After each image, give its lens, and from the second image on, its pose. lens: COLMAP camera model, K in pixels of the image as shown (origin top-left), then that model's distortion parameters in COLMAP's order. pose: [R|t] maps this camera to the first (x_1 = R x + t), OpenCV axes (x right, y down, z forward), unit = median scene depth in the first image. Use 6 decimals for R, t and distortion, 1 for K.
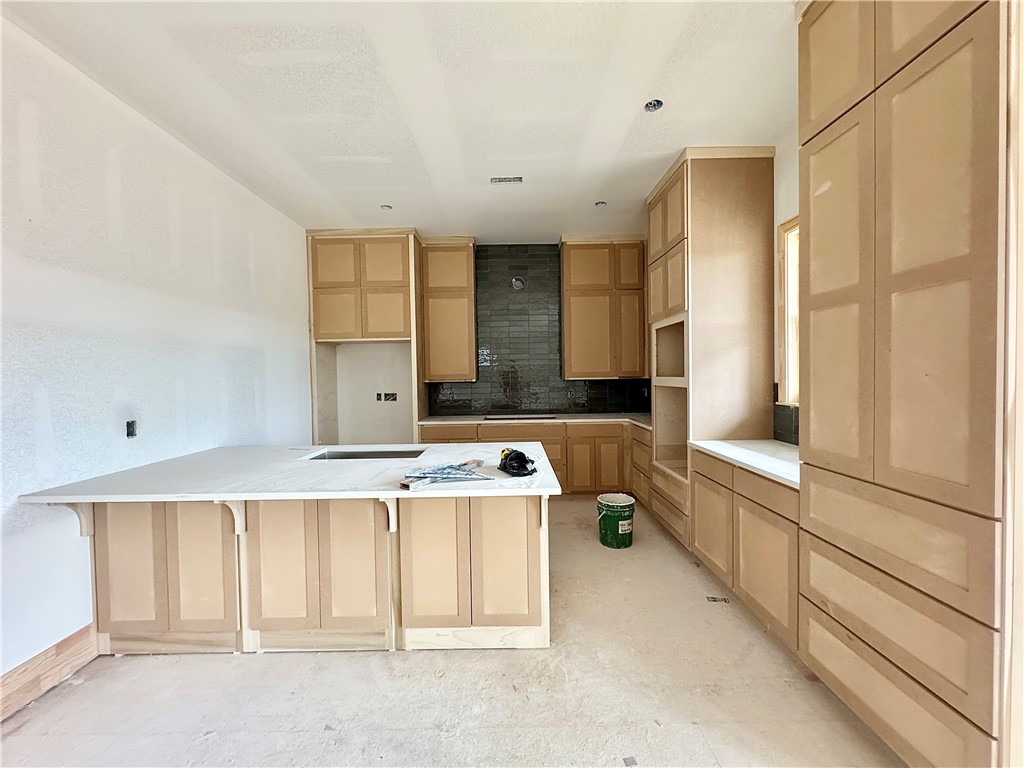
lens RADIAL K [[409.3, 0, 511.7], [0, 409.3, 383.6], [0, 0, 1]] dist [-0.003206, 0.000527]
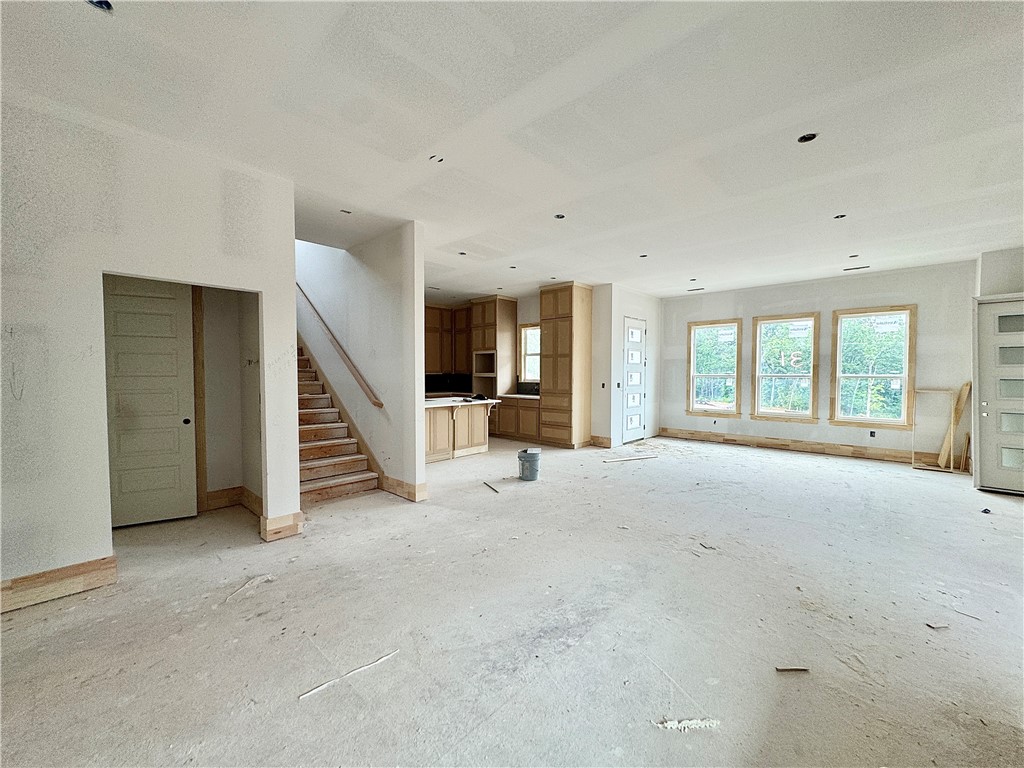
lens RADIAL K [[409.3, 0, 510.3], [0, 409.3, 384.7], [0, 0, 1]] dist [-0.003206, 0.000527]
pose [[0.685035, -0.006522, 0.728481, -1.586769], [0.003945, 0.999978, 0.005243, 0.051451], [-0.728500, -0.000718, 0.685046, -1.034546]]
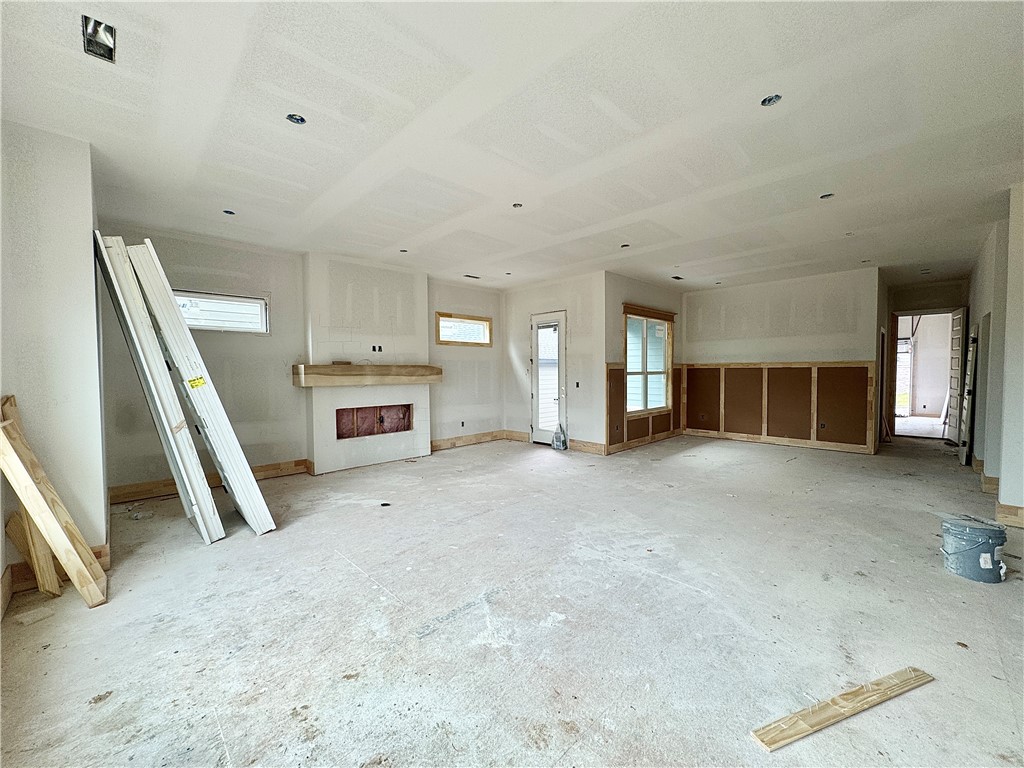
lens RADIAL K [[409.3, 0, 510.7], [0, 409.3, 385.1], [0, 0, 1]] dist [-0.003206, 0.000527]
pose [[-0.716652, 0.046462, -0.695881, 1.162000], [0.002979, 0.997973, 0.063563, -0.018358], [0.697424, 0.043479, -0.715338, 0.051224]]
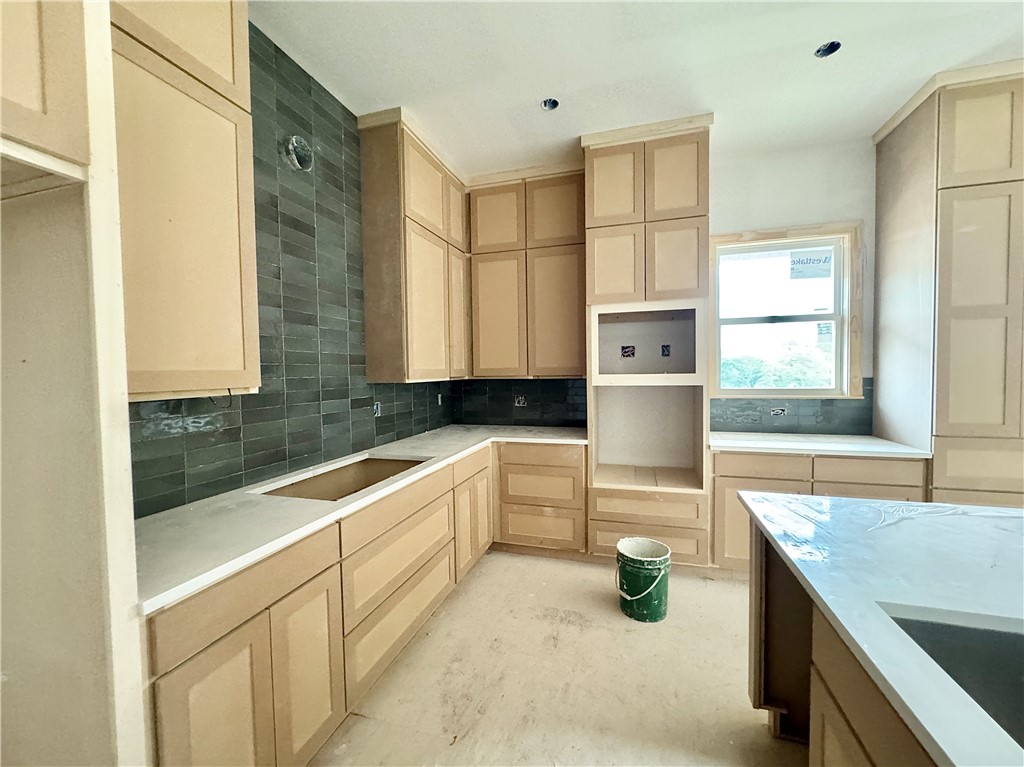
lens RADIAL K [[409.3, 0, 498.8], [0, 409.3, 382.7], [0, 0, 1]] dist [-0.003206, 0.000527]
pose [[0.297045, -0.018236, 0.954689, -0.544607], [0.030578, 0.999486, 0.009577, -0.017063], [-0.954374, 0.026348, 0.297451, 1.152283]]
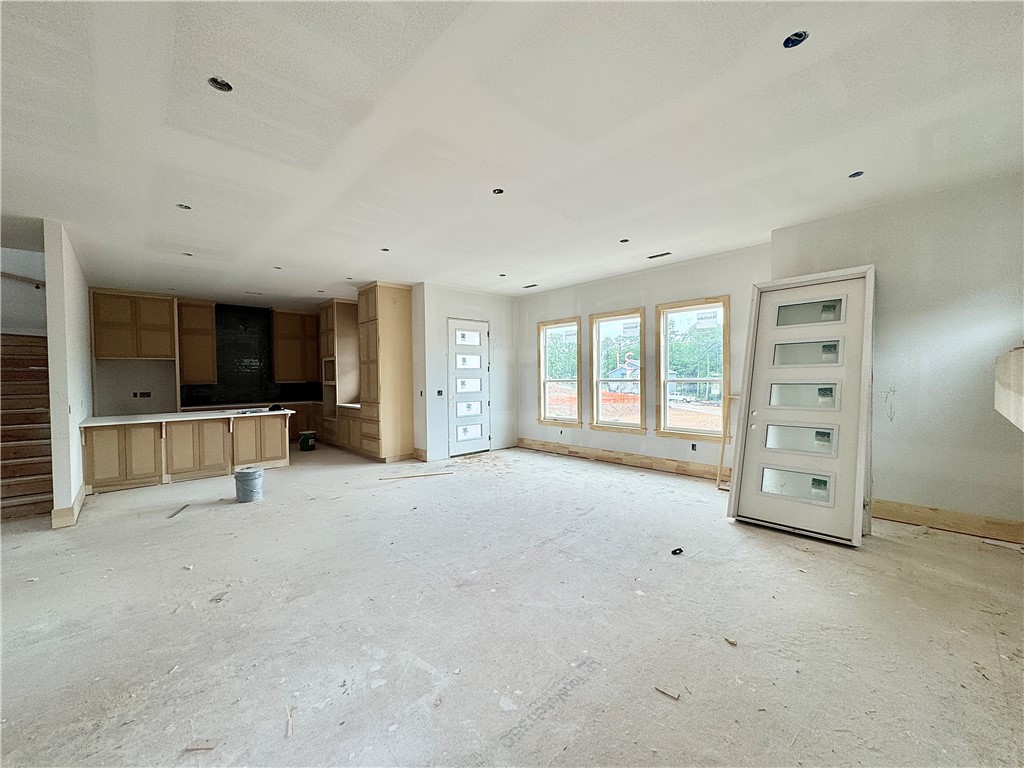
lens RADIAL K [[409.3, 0, 510.2], [0, 409.3, 384.8], [0, 0, 1]] dist [-0.003206, 0.000527]
pose [[0.733602, -0.008290, 0.679529, -0.561266], [0.016398, 0.999850, -0.005505, 0.043626], [-0.679382, 0.015181, 0.733628, -1.762876]]
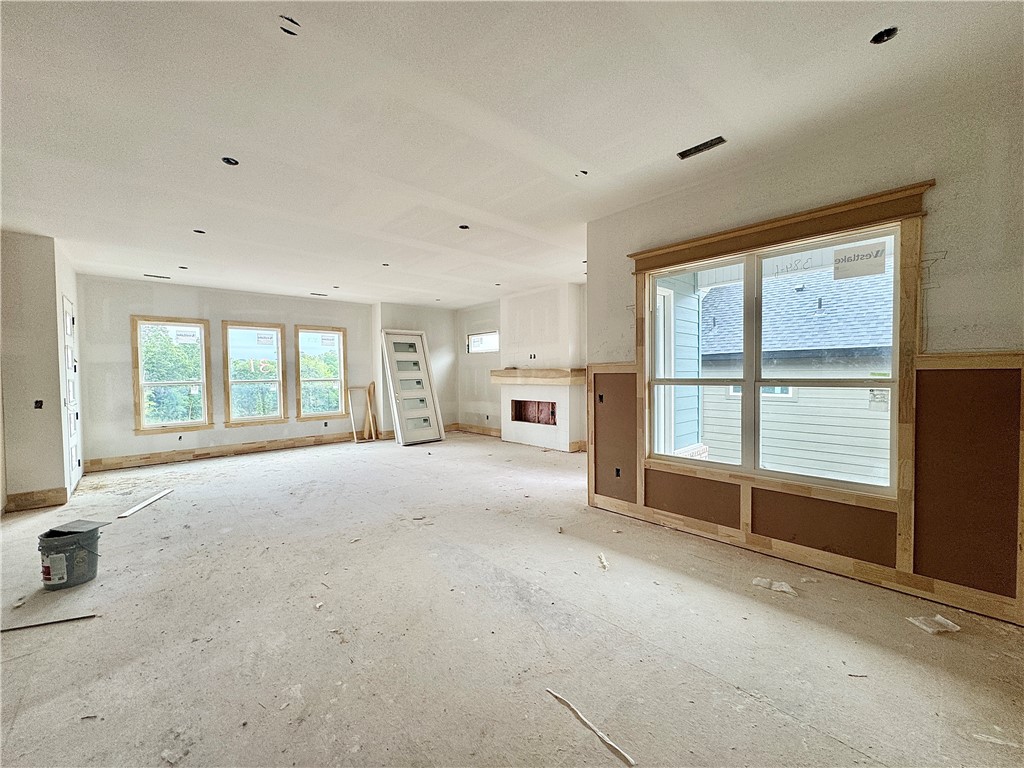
lens RADIAL K [[409.3, 0, 512.4], [0, 409.3, 385.7], [0, 0, 1]] dist [-0.003206, 0.000527]
pose [[-0.674672, 0.001259, 0.738117, -1.637709], [0.039429, 0.998632, 0.034336, 0.020078], [-0.737064, 0.052269, -0.673798, -0.002587]]
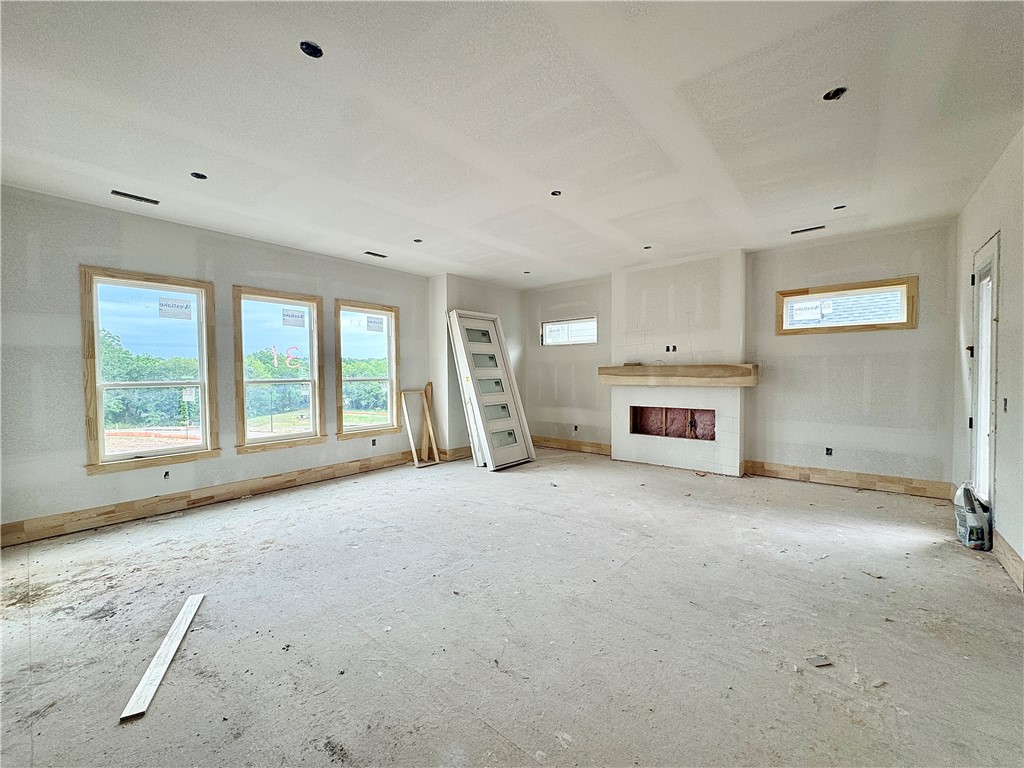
lens RADIAL K [[409.3, 0, 512.1], [0, 409.3, 385.3], [0, 0, 1]] dist [-0.003206, 0.000527]
pose [[-0.765895, 0.003507, 0.642956, -0.468550], [0.035240, 0.998711, 0.036531, 0.006472], [-0.641999, 0.050637, -0.765032, 0.135429]]
